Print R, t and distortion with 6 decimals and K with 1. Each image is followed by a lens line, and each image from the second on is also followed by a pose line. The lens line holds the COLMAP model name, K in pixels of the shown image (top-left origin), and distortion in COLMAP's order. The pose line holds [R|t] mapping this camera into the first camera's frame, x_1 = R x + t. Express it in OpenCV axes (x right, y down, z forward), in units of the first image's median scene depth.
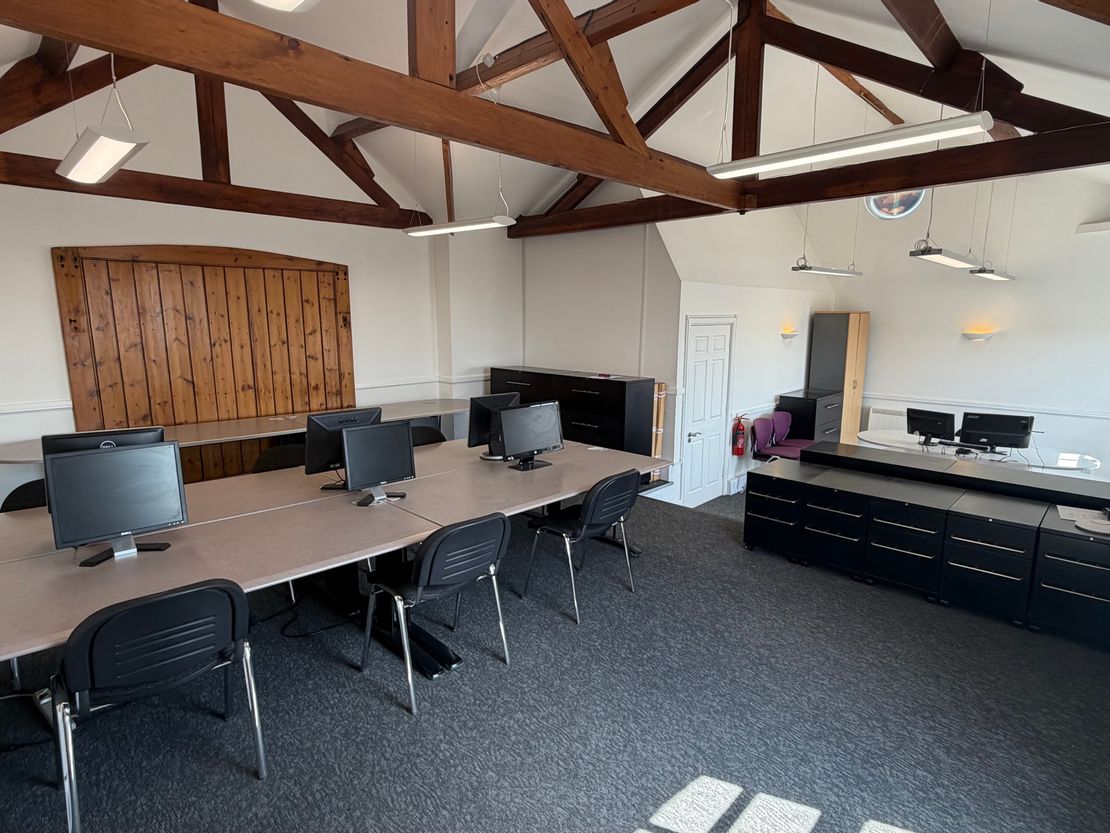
lens RADIAL K [[591.8, 0, 555.0], [0, 591.8, 416.5], [0, 0, 1]] dist [0.000579, 0.000154]
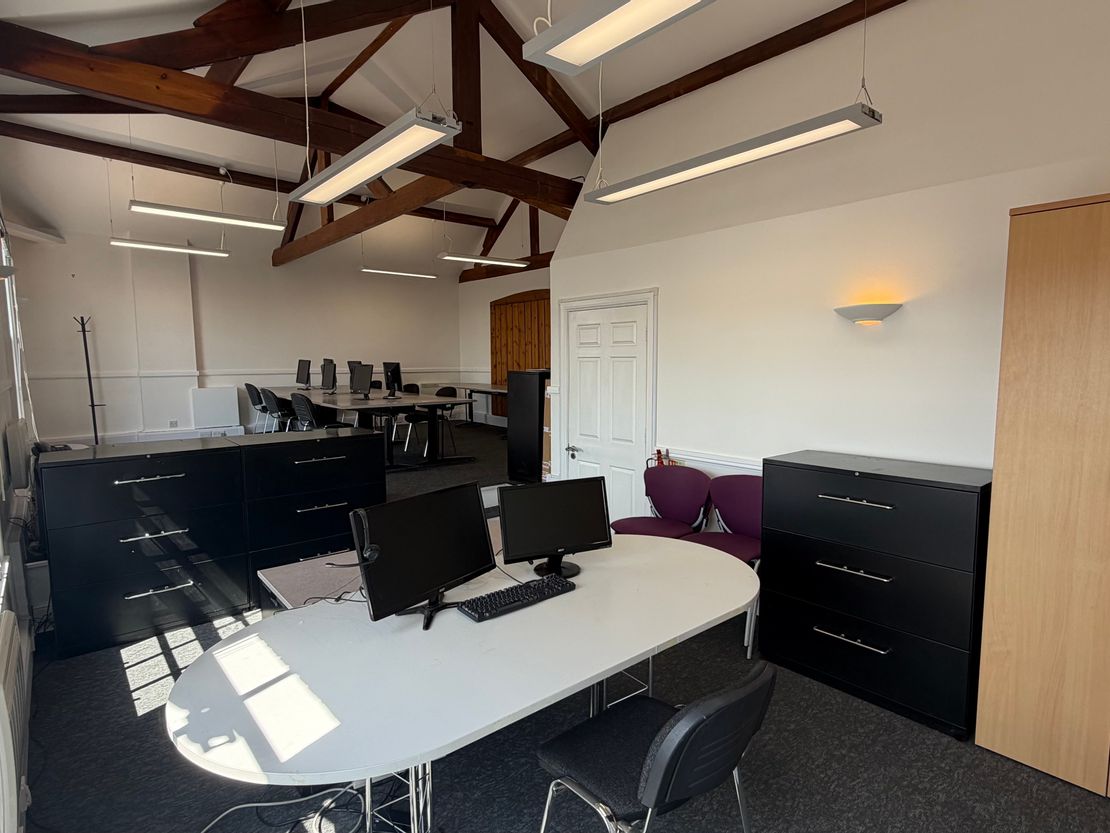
lens RADIAL K [[591.8, 0, 555.0], [0, 591.8, 416.5], [0, 0, 1]] dist [0.000579, 0.000154]
pose [[-0.081134, 0.091965, -0.992451, 1.205051], [-0.165788, 0.980617, 0.104422, -0.107359], [0.982818, 0.173008, -0.064315, 1.212178]]
